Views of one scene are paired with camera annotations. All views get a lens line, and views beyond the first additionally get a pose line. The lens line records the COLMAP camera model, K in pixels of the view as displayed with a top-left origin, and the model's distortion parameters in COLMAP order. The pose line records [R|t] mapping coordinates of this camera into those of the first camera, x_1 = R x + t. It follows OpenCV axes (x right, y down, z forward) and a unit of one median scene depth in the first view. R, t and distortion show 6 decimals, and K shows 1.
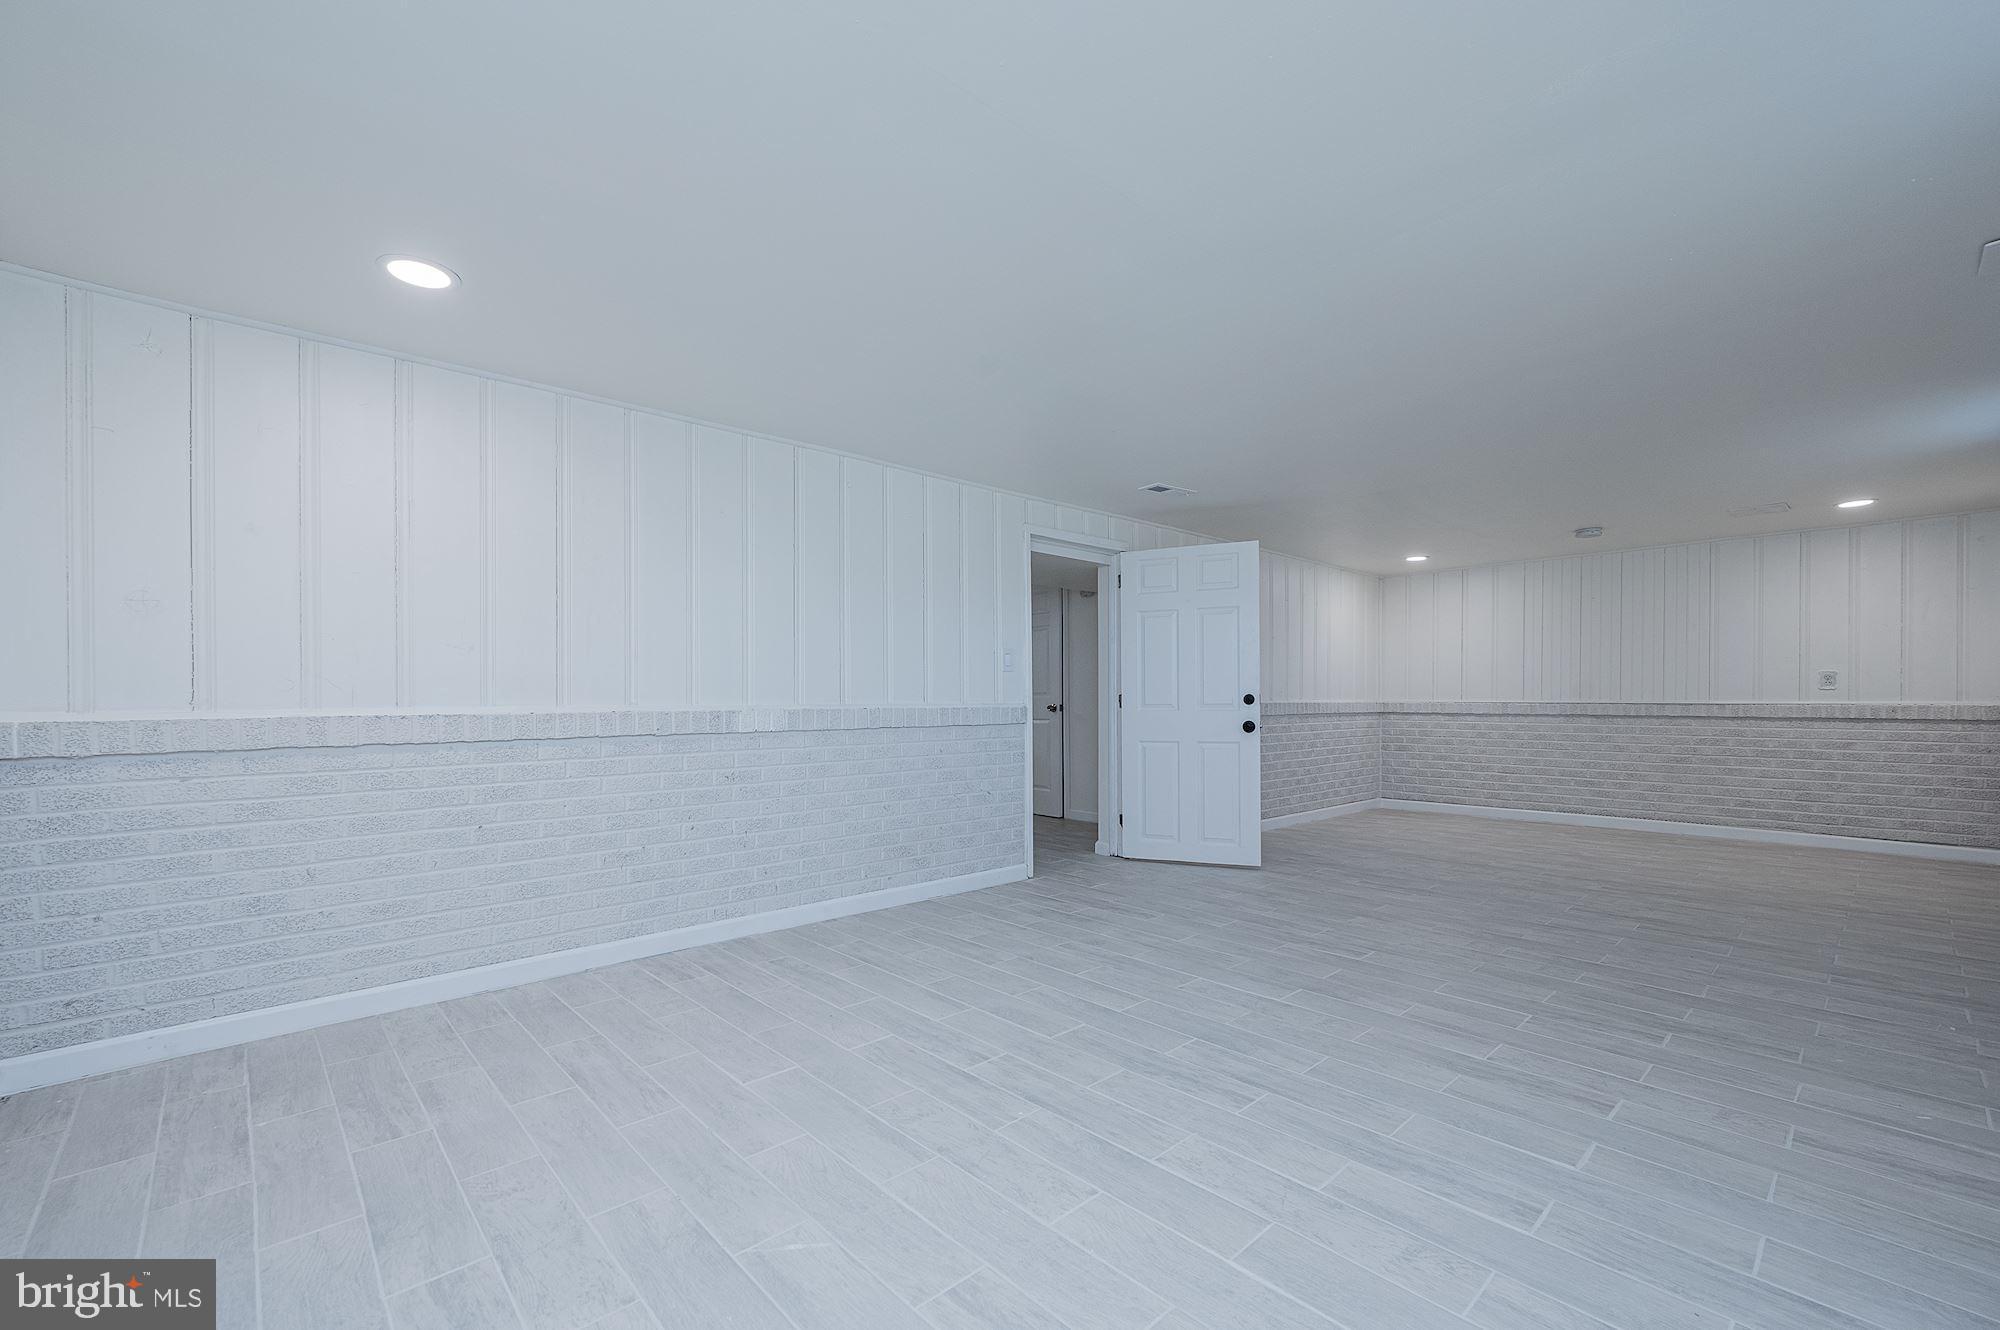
lens RADIAL K [[801.4, 0, 996.5], [0, 801.4, 708.6], [0, 0, 1]] dist [-0.001134, -0.000302]
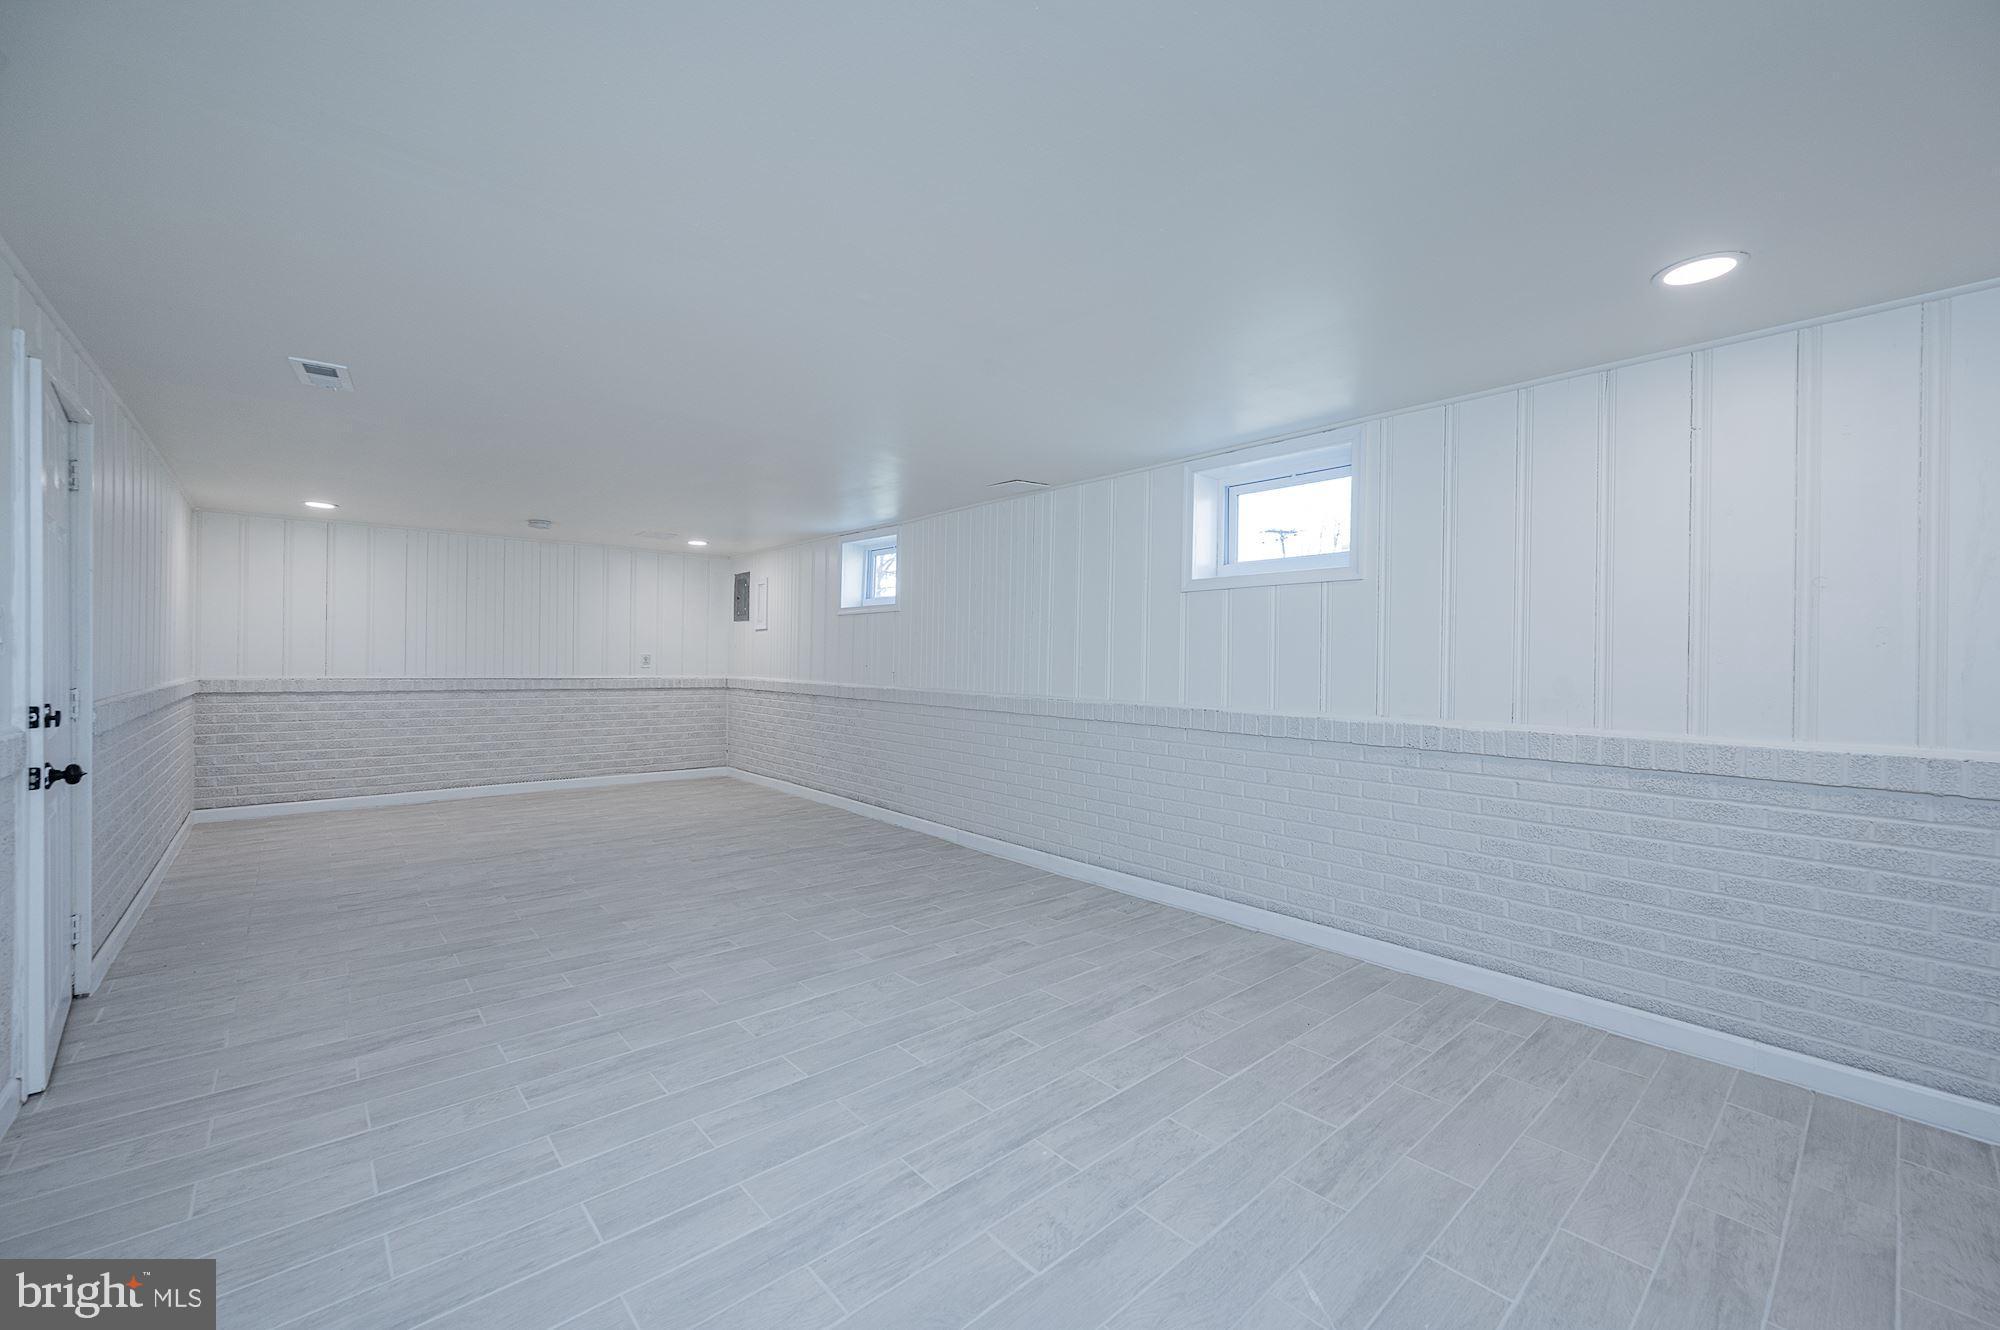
lens RADIAL K [[801.4, 0, 1000.0], [0, 801.4, 661.2], [0, 0, 1]] dist [-0.001134, -0.000302]
pose [[0.033812, 0.000341, 0.999428, -0.318880], [0.000957, 0.999999, -0.000373, -0.033233], [-0.999428, 0.000969, 0.033812, 0.340232]]
